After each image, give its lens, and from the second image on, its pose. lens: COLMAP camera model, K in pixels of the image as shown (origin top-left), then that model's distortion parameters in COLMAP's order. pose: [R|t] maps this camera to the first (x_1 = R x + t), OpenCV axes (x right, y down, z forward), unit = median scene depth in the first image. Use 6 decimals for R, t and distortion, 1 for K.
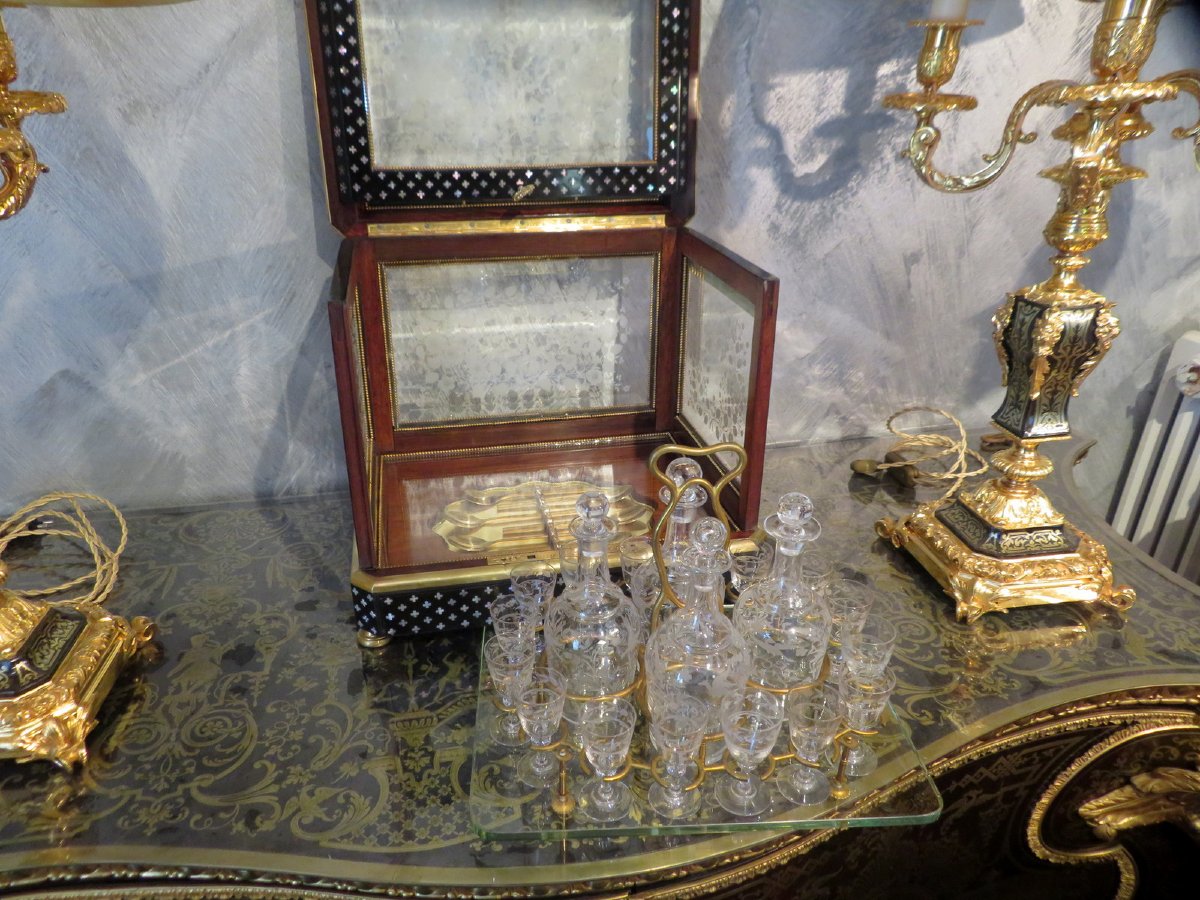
lens RADIAL K [[867.8, 0, 571.6], [0, 867.8, 488.5], [0, 0, 1]] dist [0.027880, 0.029167]
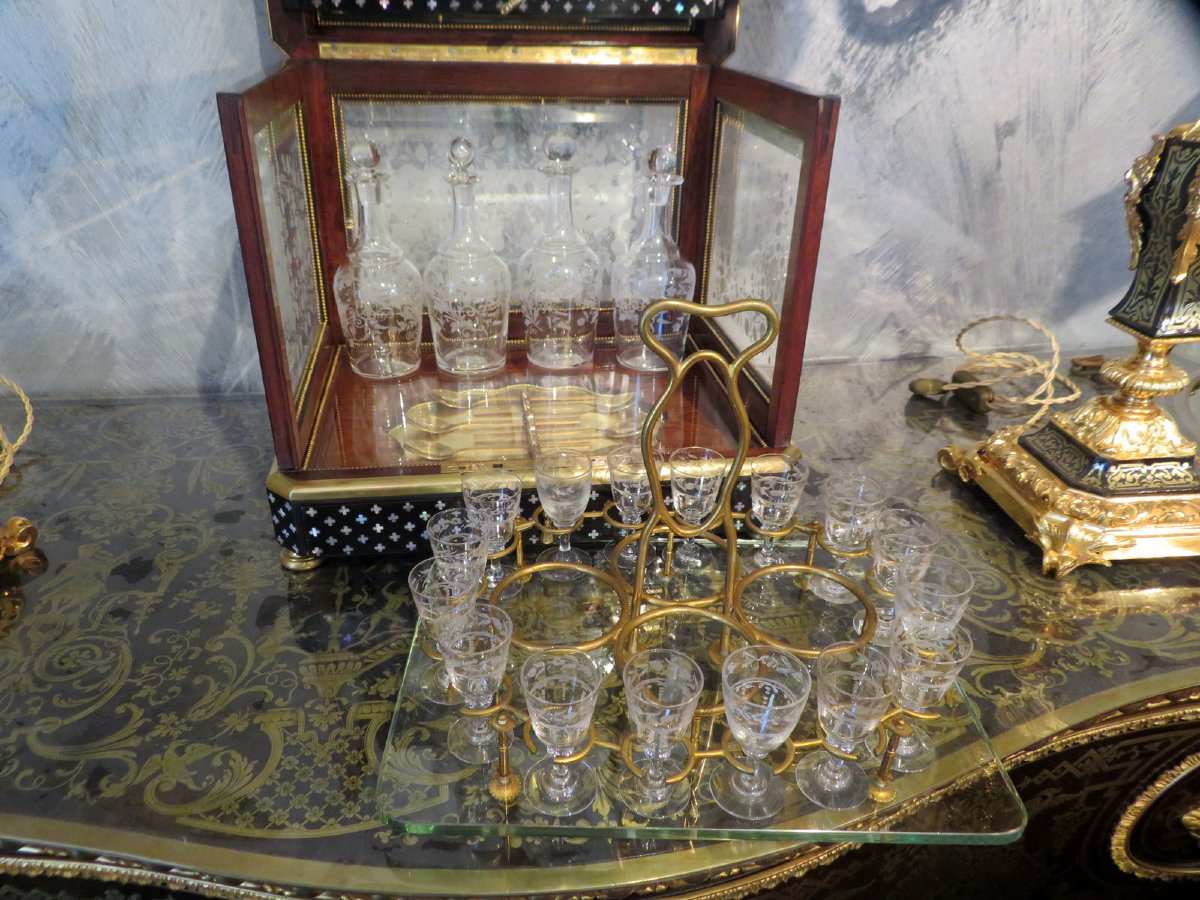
lens RADIAL K [[867.8, 0, 567.2], [0, 867.8, 482.4], [0, 0, 1]] dist [0.027880, 0.029167]
pose [[0.998027, 0.045615, -0.043150, 0.045478], [-0.043123, 0.997441, 0.057026, 0.041512], [0.045641, -0.055053, 0.997440, 0.194611]]
